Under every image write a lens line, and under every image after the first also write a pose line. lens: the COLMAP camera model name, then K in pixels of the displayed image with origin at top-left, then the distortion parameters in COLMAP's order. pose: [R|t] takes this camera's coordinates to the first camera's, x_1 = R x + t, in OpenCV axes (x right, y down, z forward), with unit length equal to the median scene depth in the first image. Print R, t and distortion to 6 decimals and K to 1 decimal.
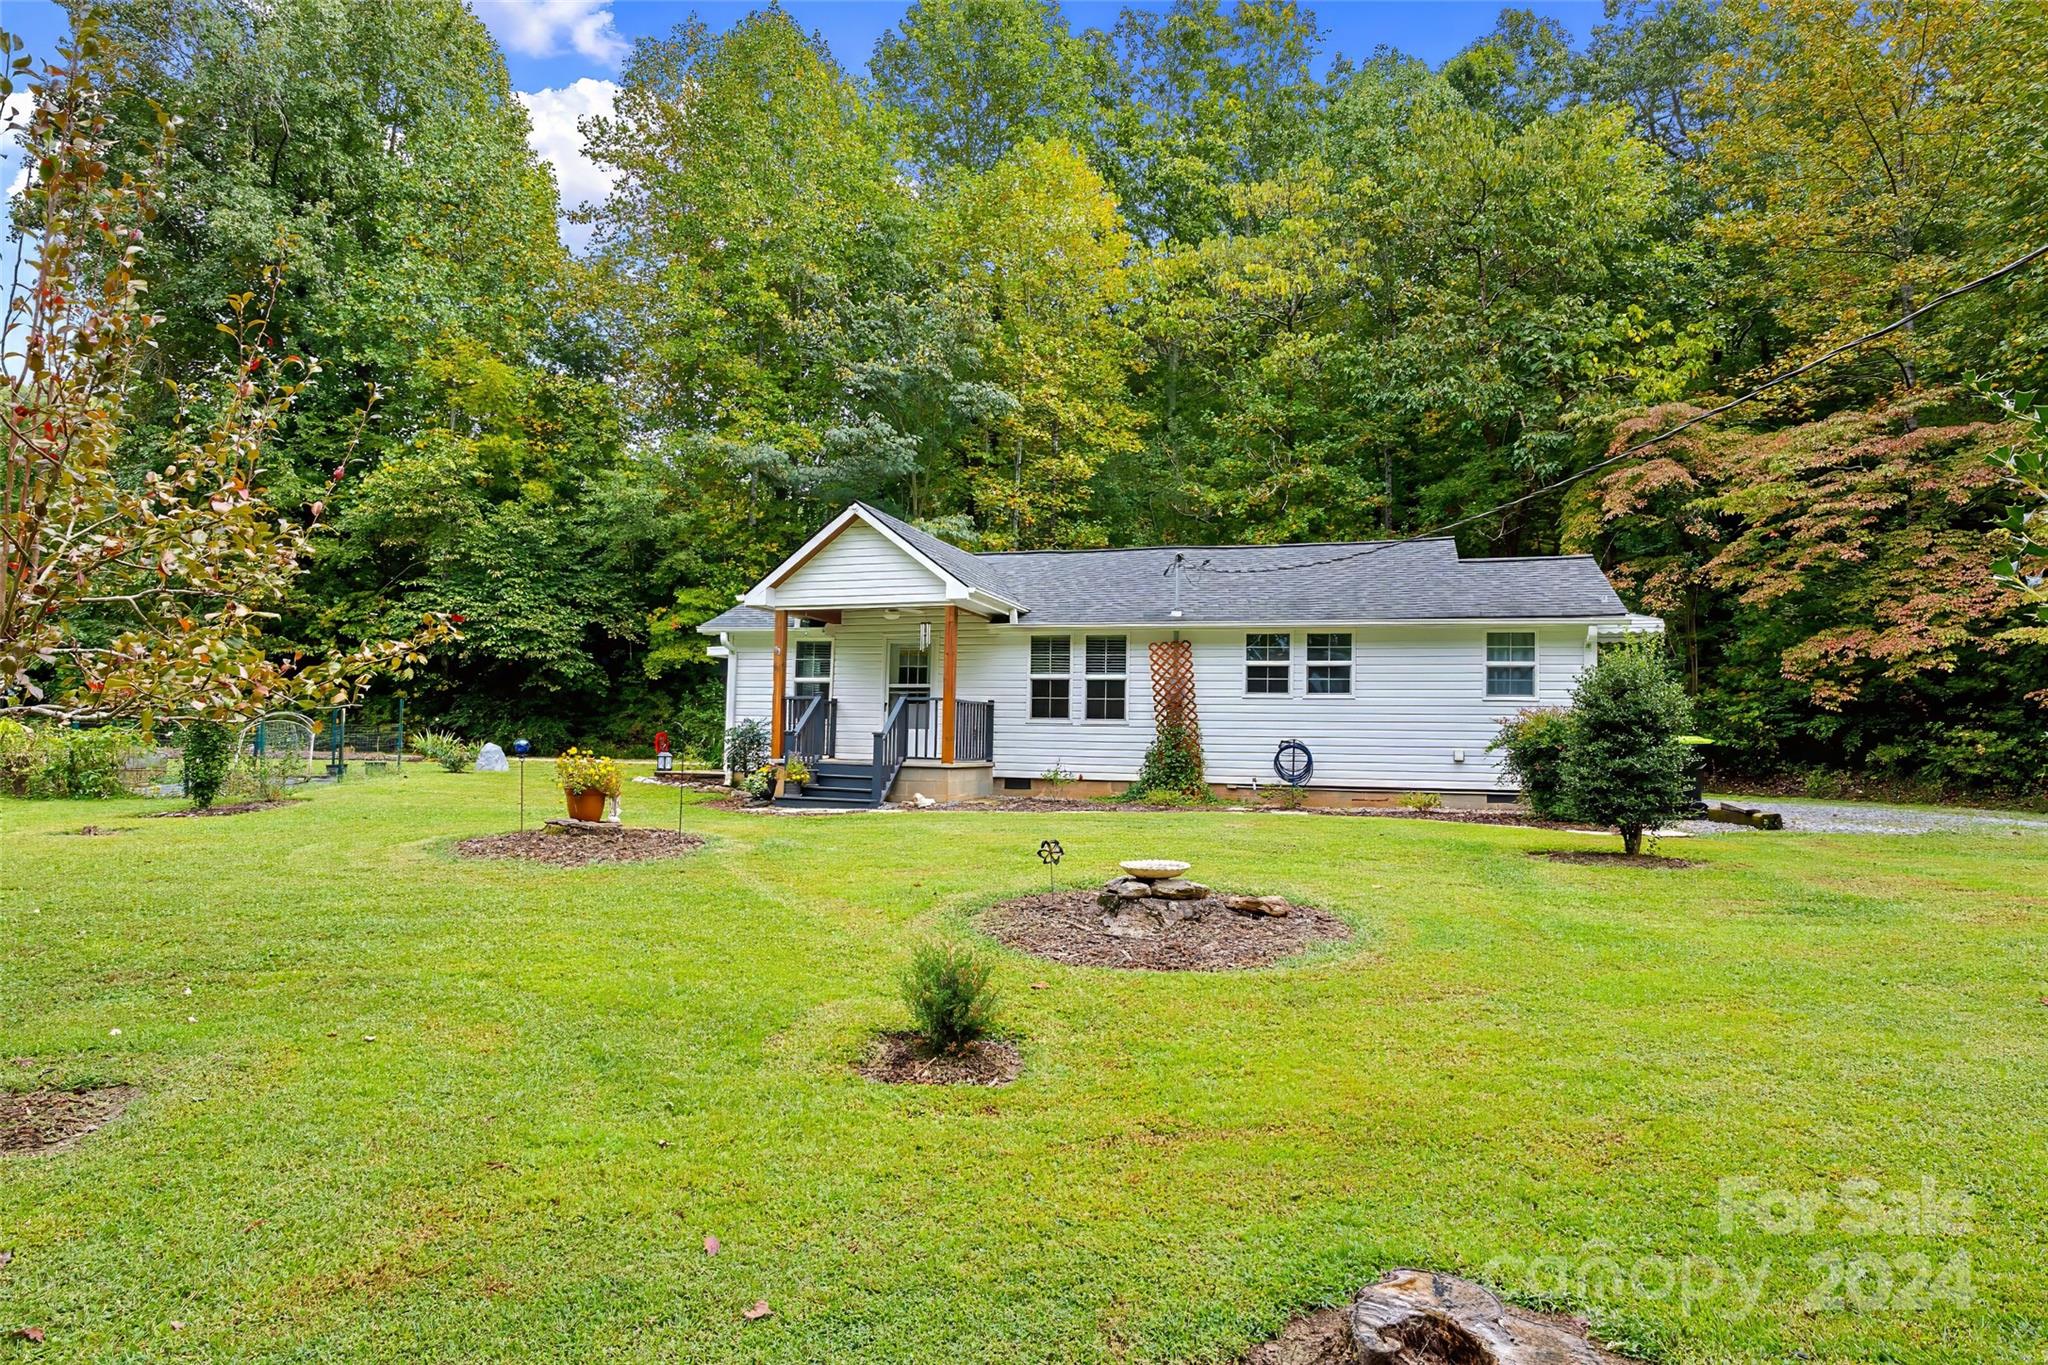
lens RADIAL K [[1229.5, 0, 1030.4], [0, 1229.5, 657.3], [0, 0, 1]] dist [-0.003814, 0.001183]
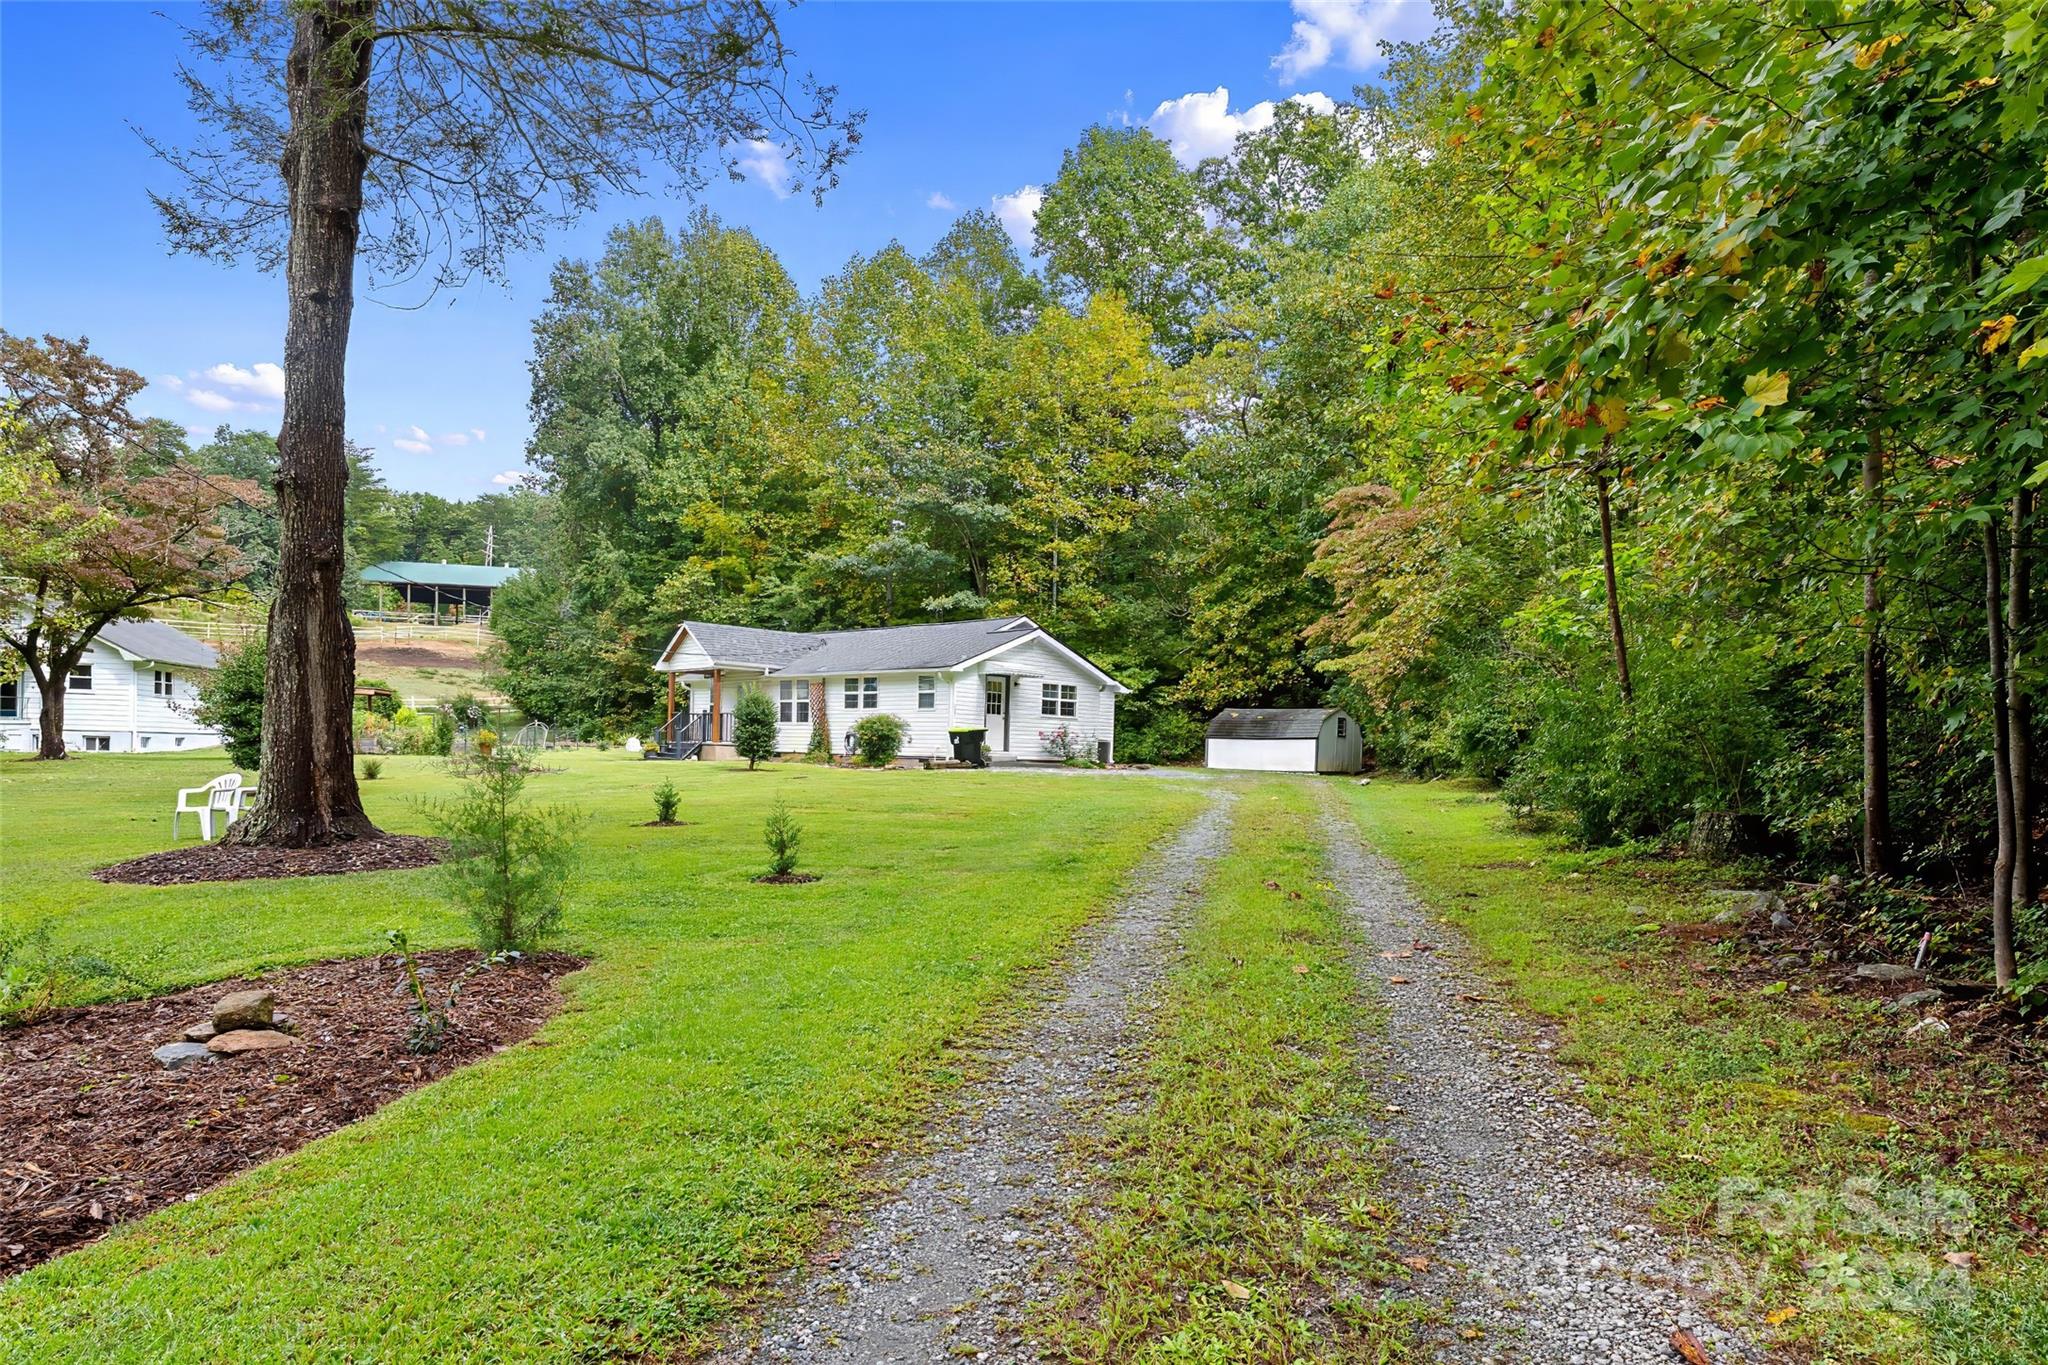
lens RADIAL K [[1308.0, 0, 1021.5], [0, 1308.0, 753.8], [0, 0, 1]] dist [0.000214, 0.005336]
pose [[0.883066, 0.004682, -0.469225, 1.220265], [0.024176, 0.998168, 0.055457, -0.006446], [0.468625, -0.060316, 0.881335, -0.629878]]
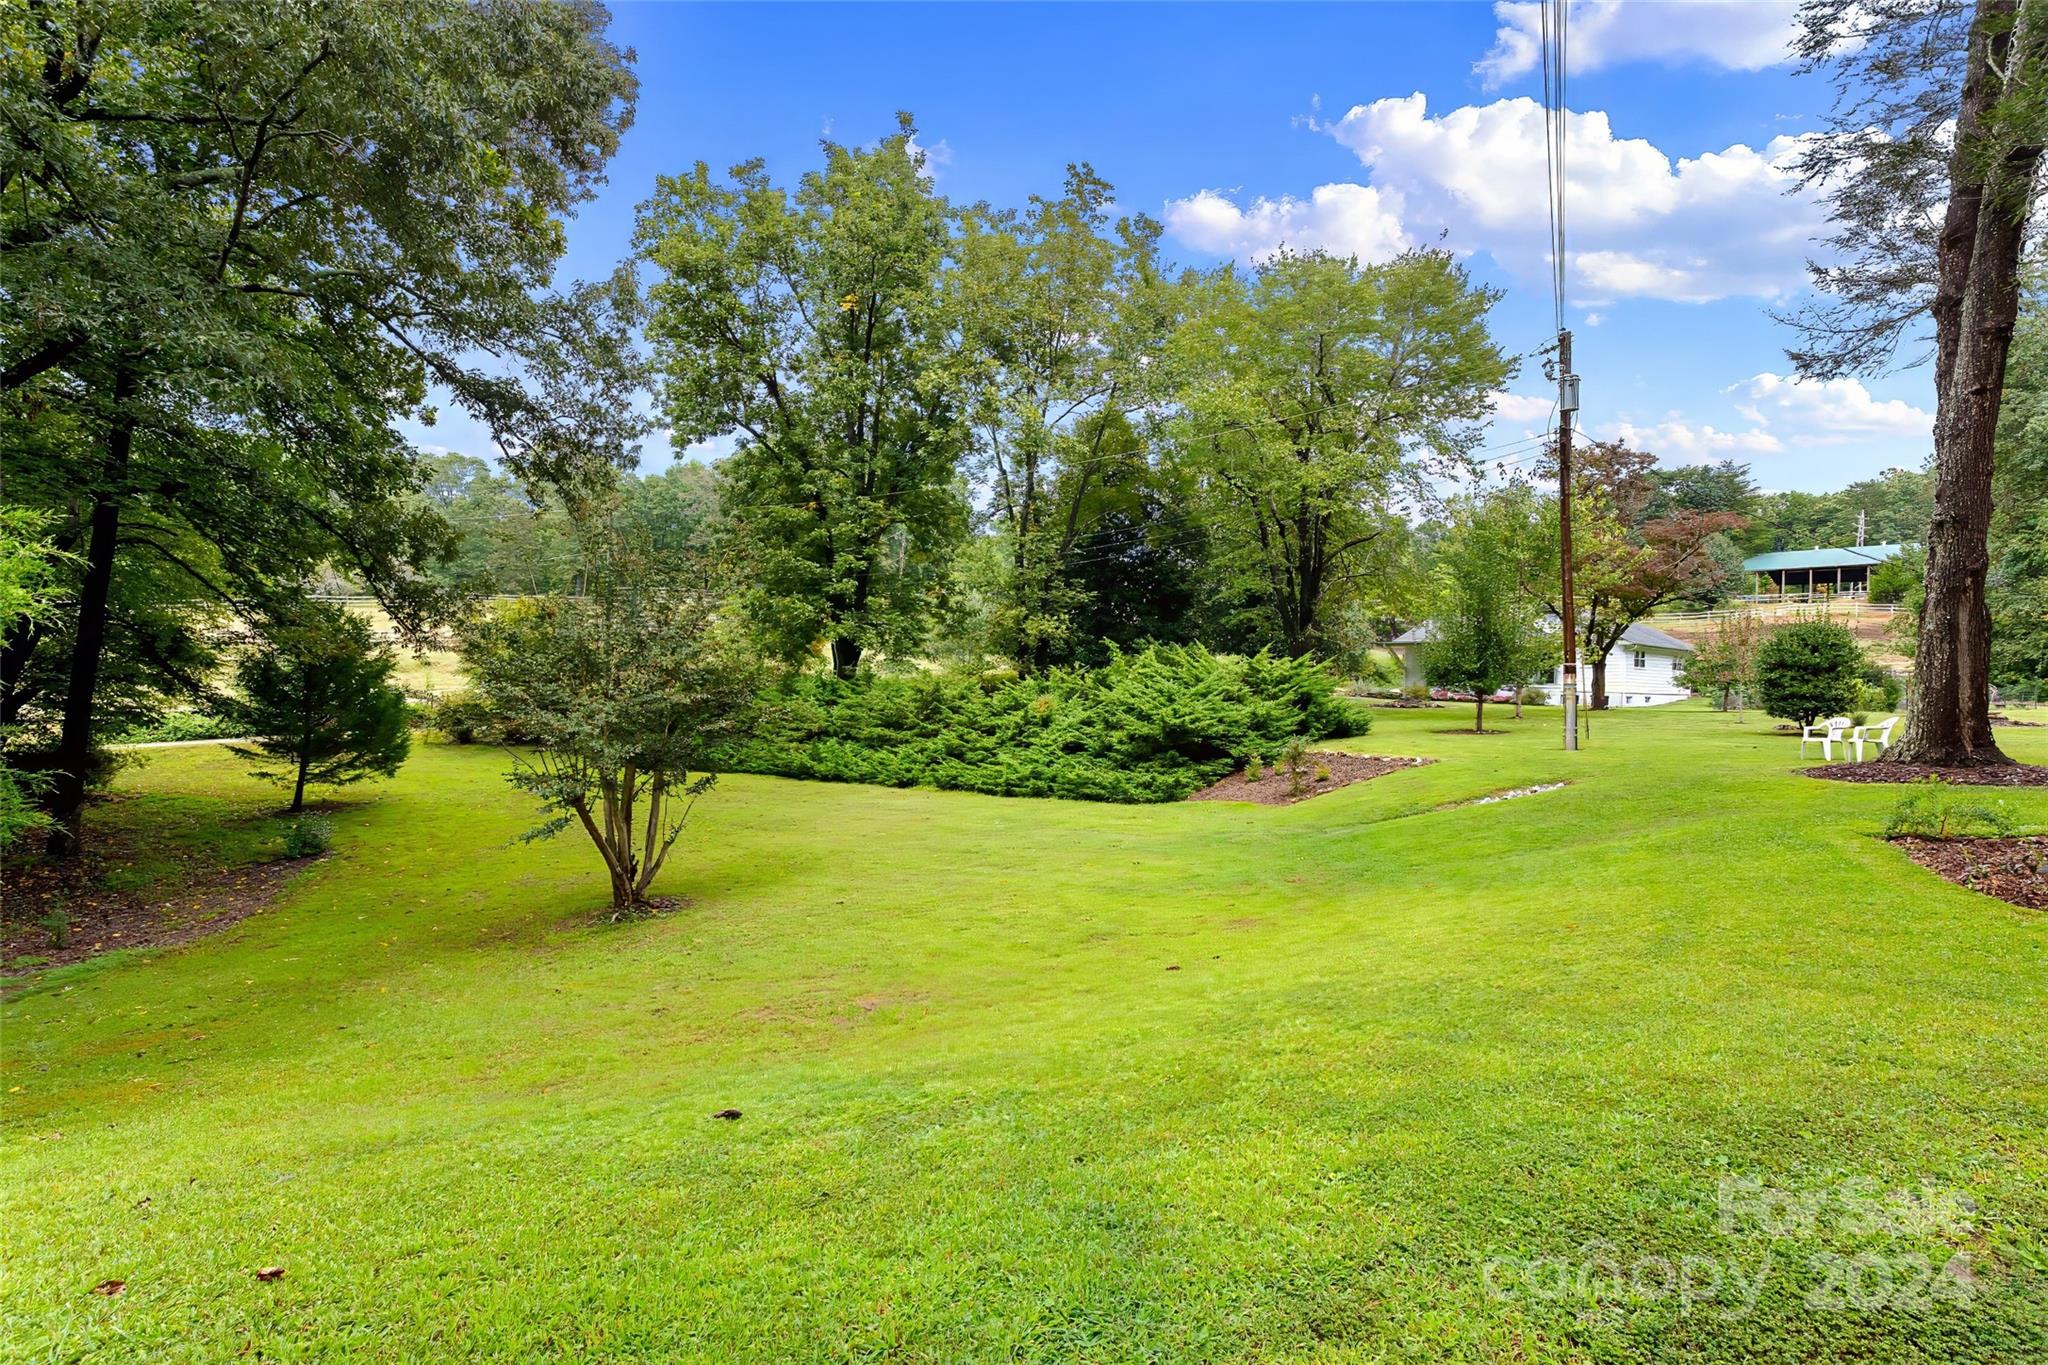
lens RADIAL K [[987.8, 0, 1024.0], [0, 987.8, 682.5], [0, 0, 1]] dist [-0.025702, 0.020249]
pose [[0.002681, -0.016895, -0.999854, 1.304096], [0.047870, 0.998713, -0.016748, -0.013486], [0.998850, -0.047818, 0.003486, -0.878614]]
